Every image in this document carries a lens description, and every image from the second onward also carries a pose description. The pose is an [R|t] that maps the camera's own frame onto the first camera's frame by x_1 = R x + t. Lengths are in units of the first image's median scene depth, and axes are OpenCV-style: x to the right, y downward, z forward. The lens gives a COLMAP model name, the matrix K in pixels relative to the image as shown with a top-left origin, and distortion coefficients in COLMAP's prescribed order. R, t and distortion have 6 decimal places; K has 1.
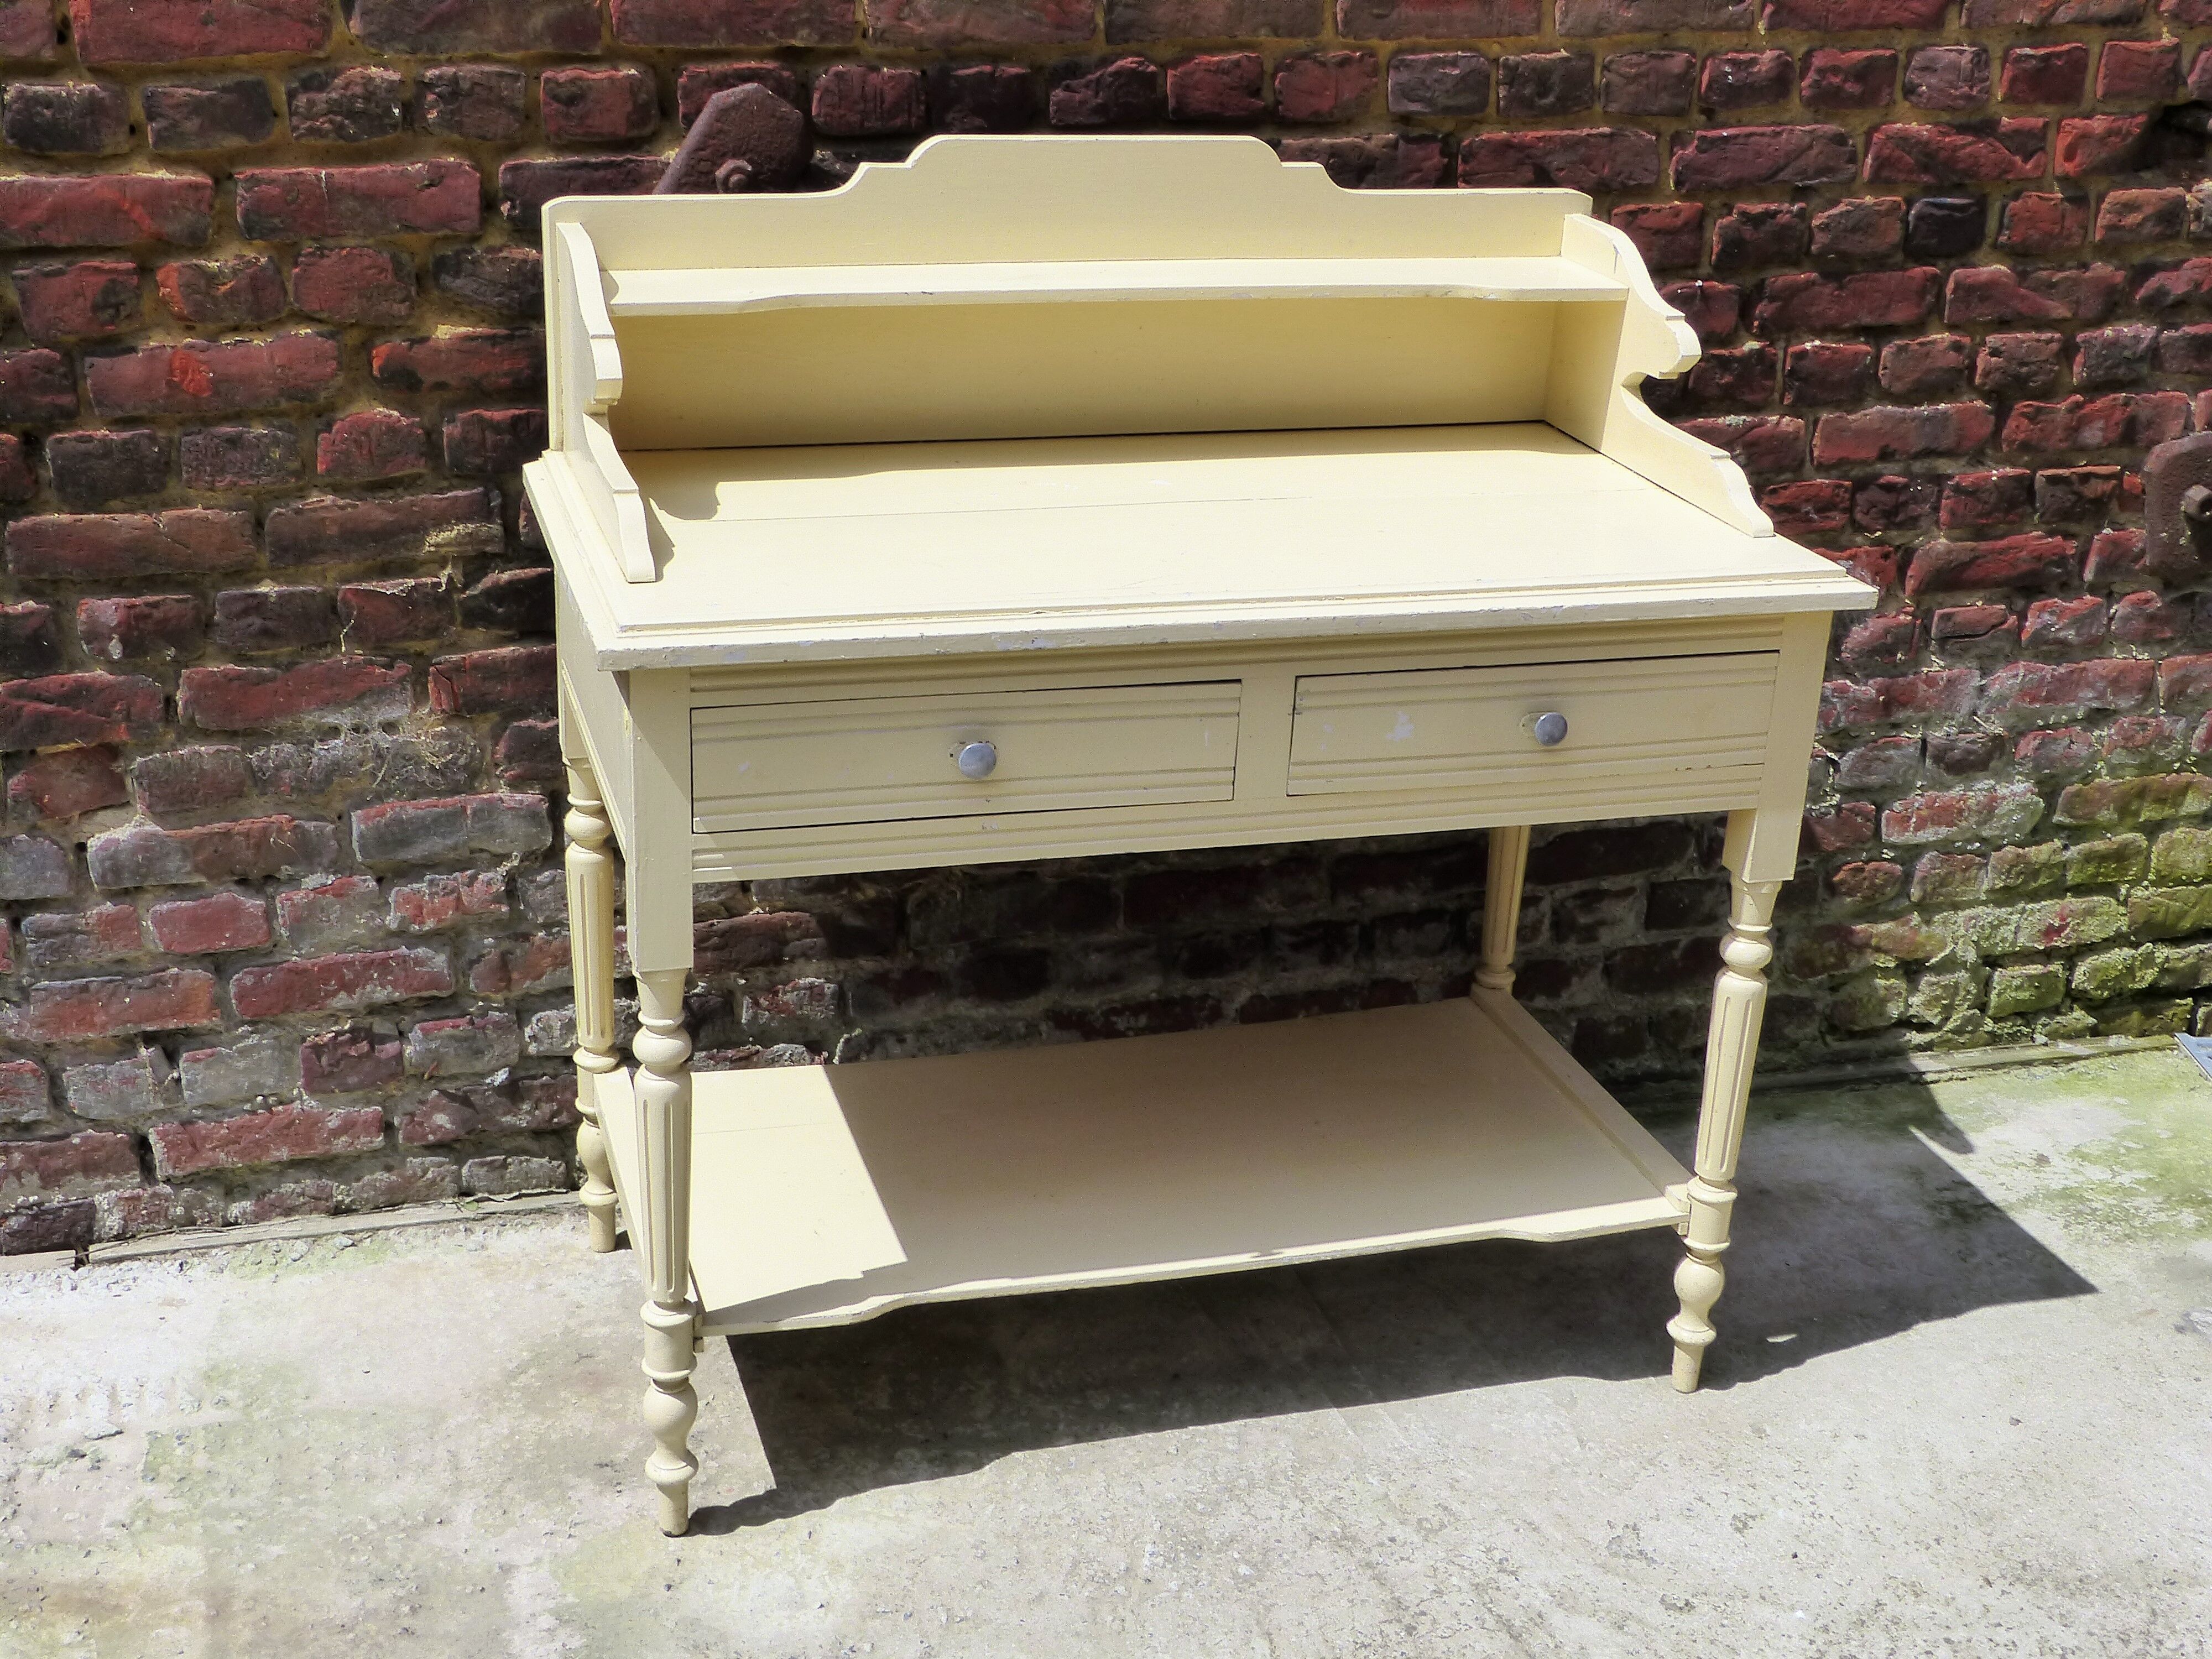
lens RADIAL K [[2778.6, 0, 1119.5], [0, 2778.6, 845.1], [0, 0, 1]] dist [-0.019882, 0.000000]
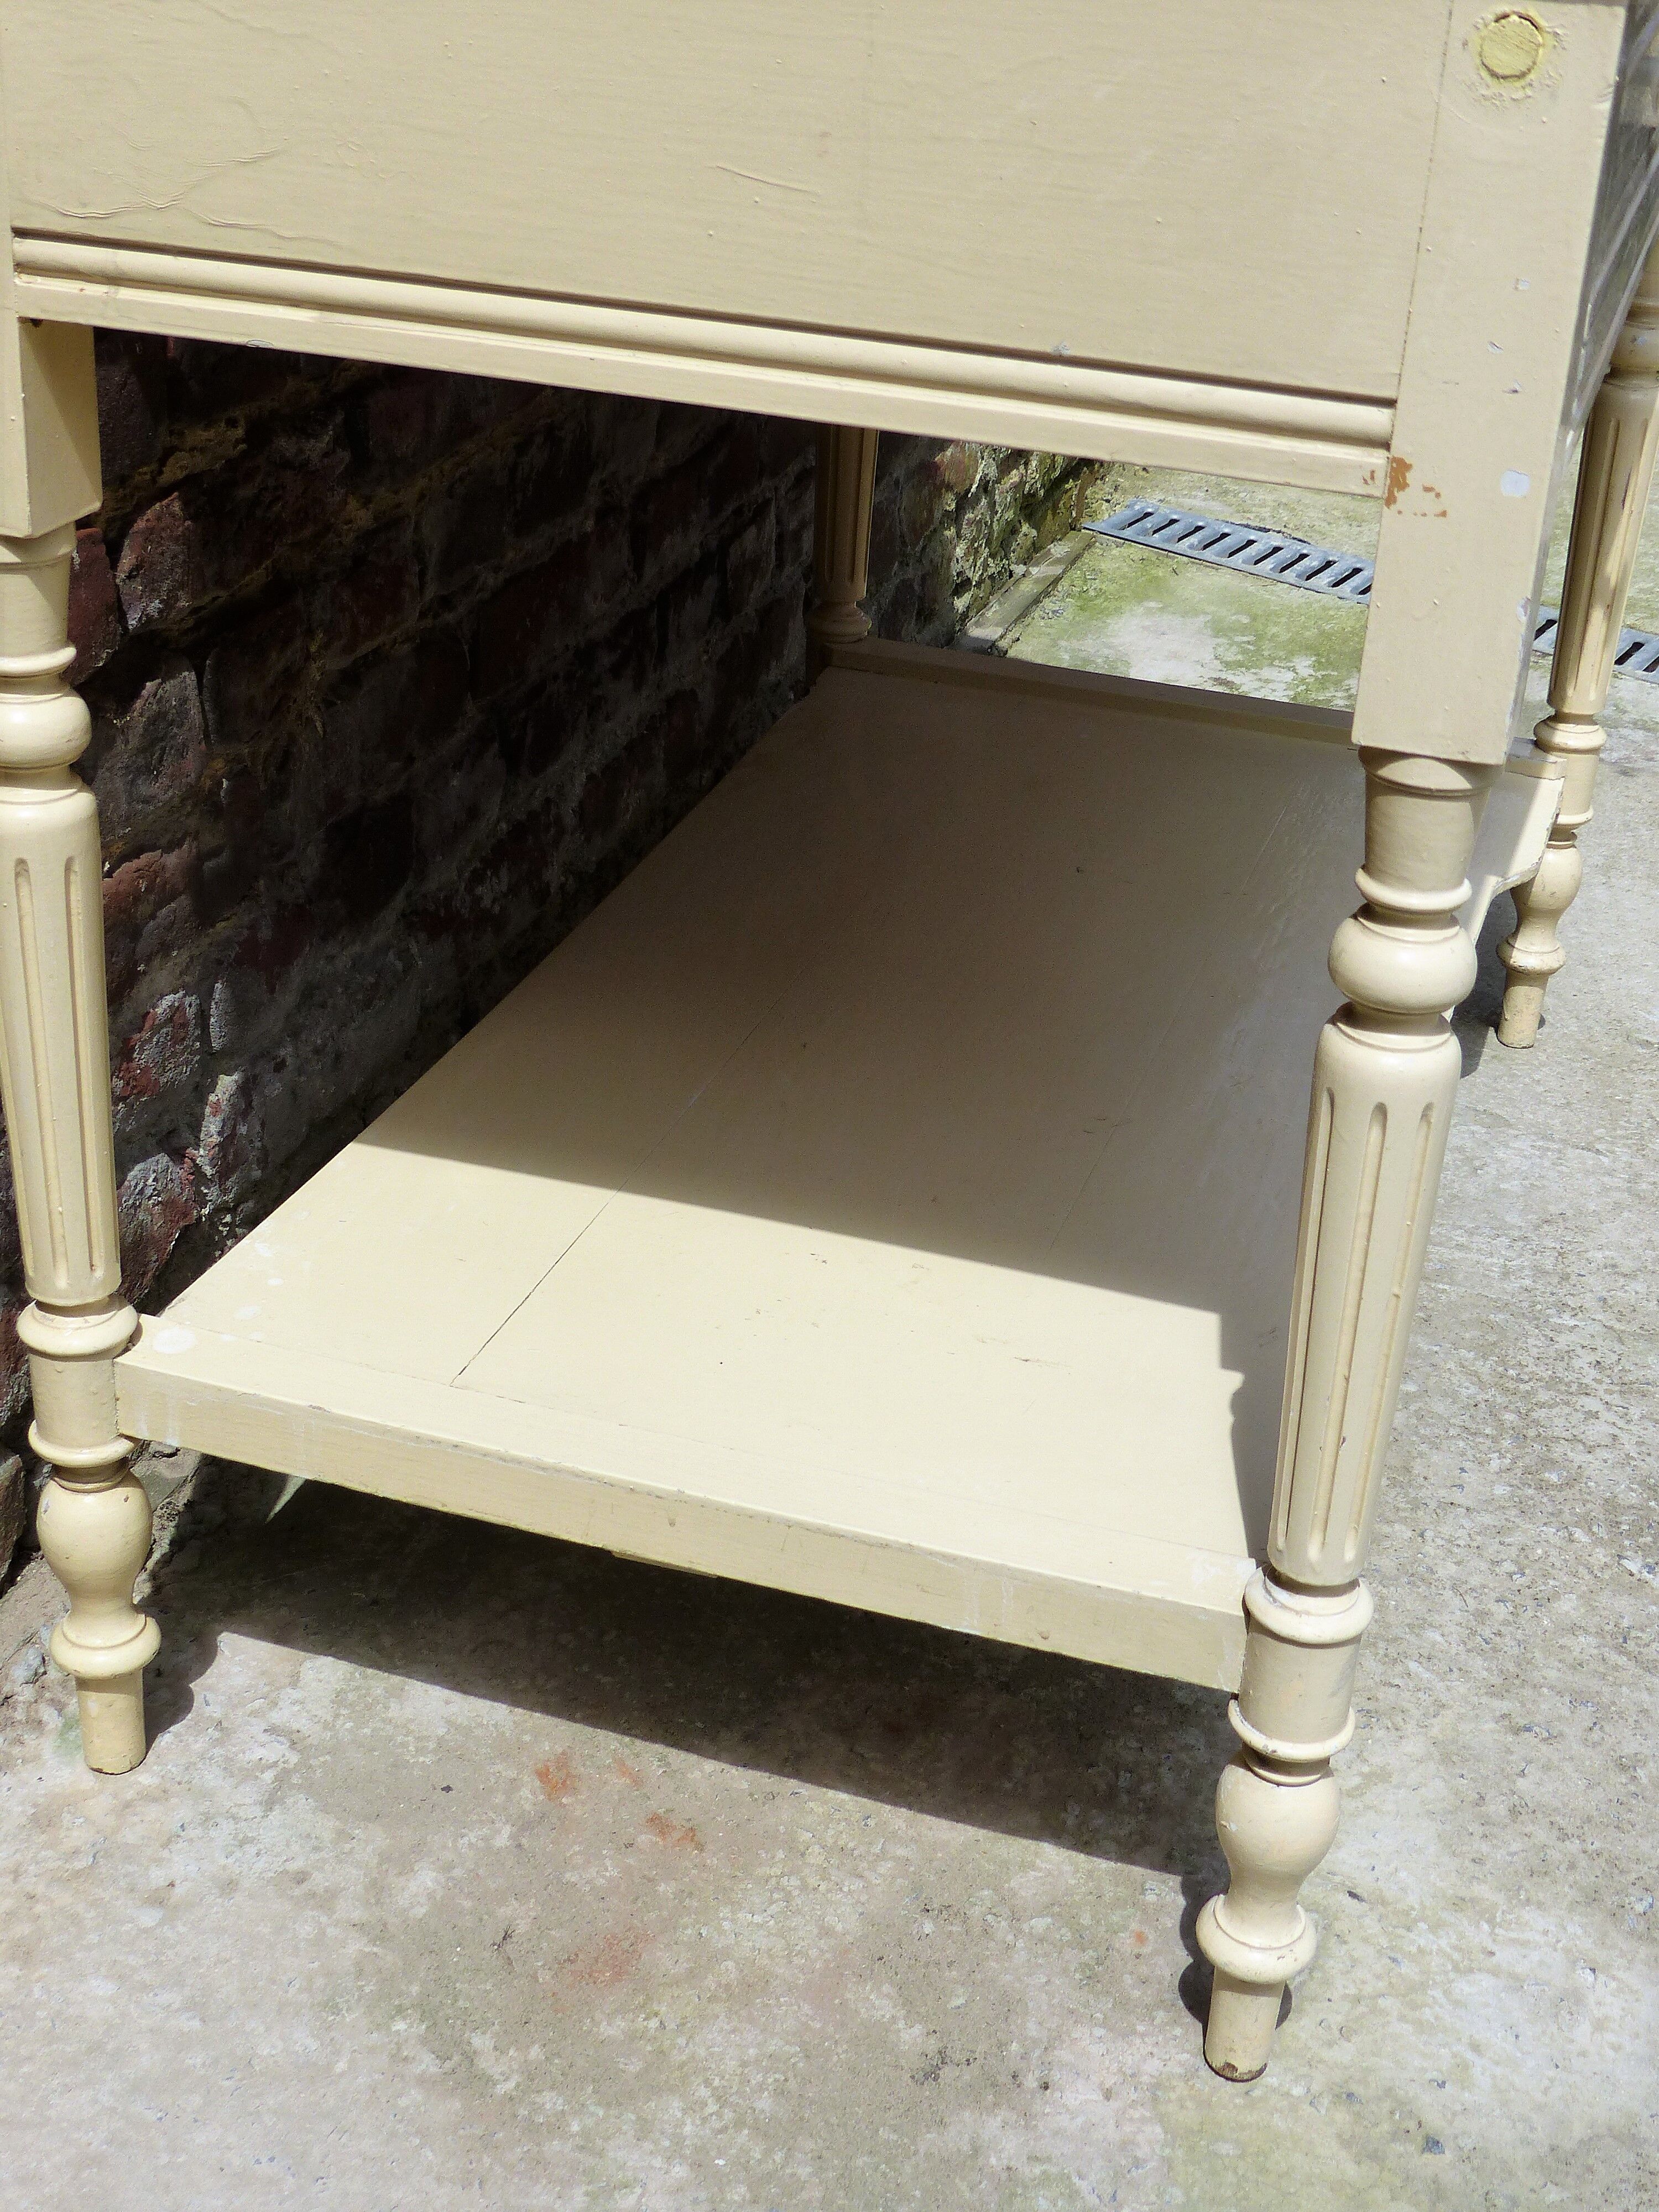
lens RADIAL K [[2985.3, 0, 885.3], [0, 2985.3, 1091.7], [0, 0, 1]] dist [-0.014622, 0.000000]
pose [[0.564598, -0.385637, 0.729735, -0.427097], [0.279674, 0.921218, 0.270443, -0.037299], [-0.776538, 0.051397, 0.627971, 0.651603]]
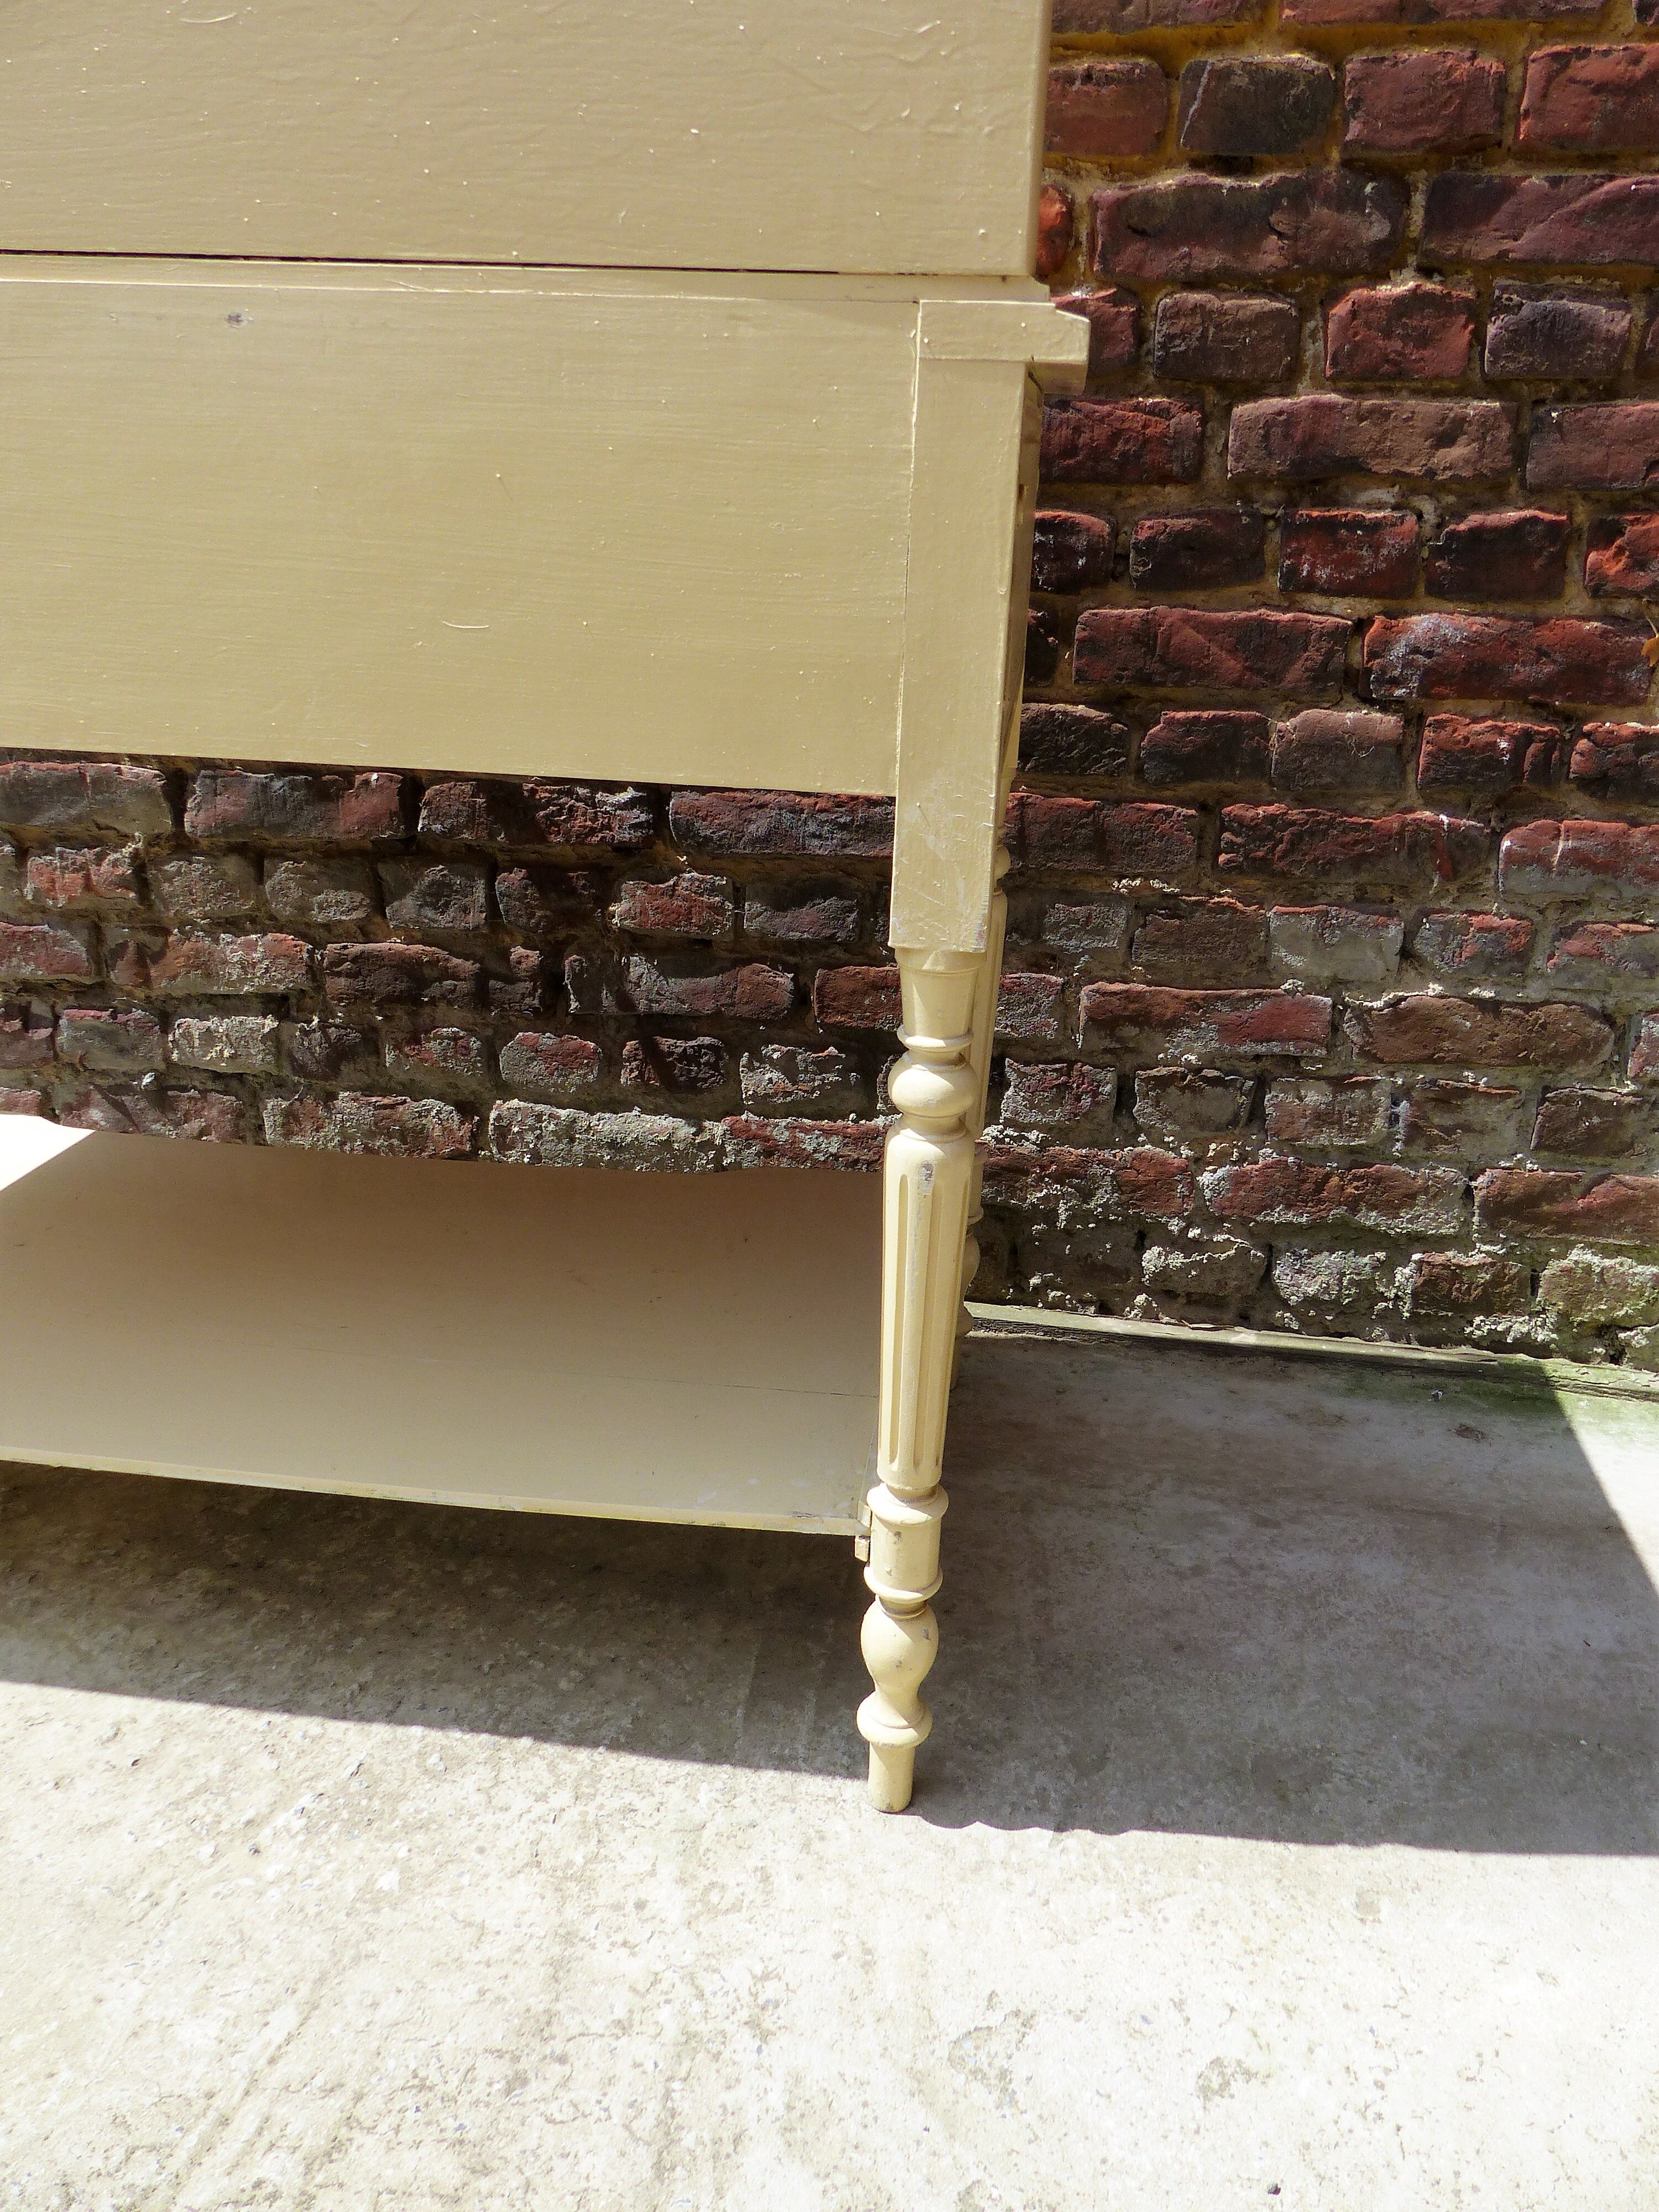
lens RADIAL K [[1702.6, 0, 838.8], [0, 1702.6, 1113.3], [0, 0, 1]] dist [-0.015956, 0.010900]
pose [[0.896398, 0.146059, -0.418494, 0.248590], [-0.157427, 0.987503, 0.007446, 0.054882], [0.414351, 0.059208, 0.908189, 0.590568]]
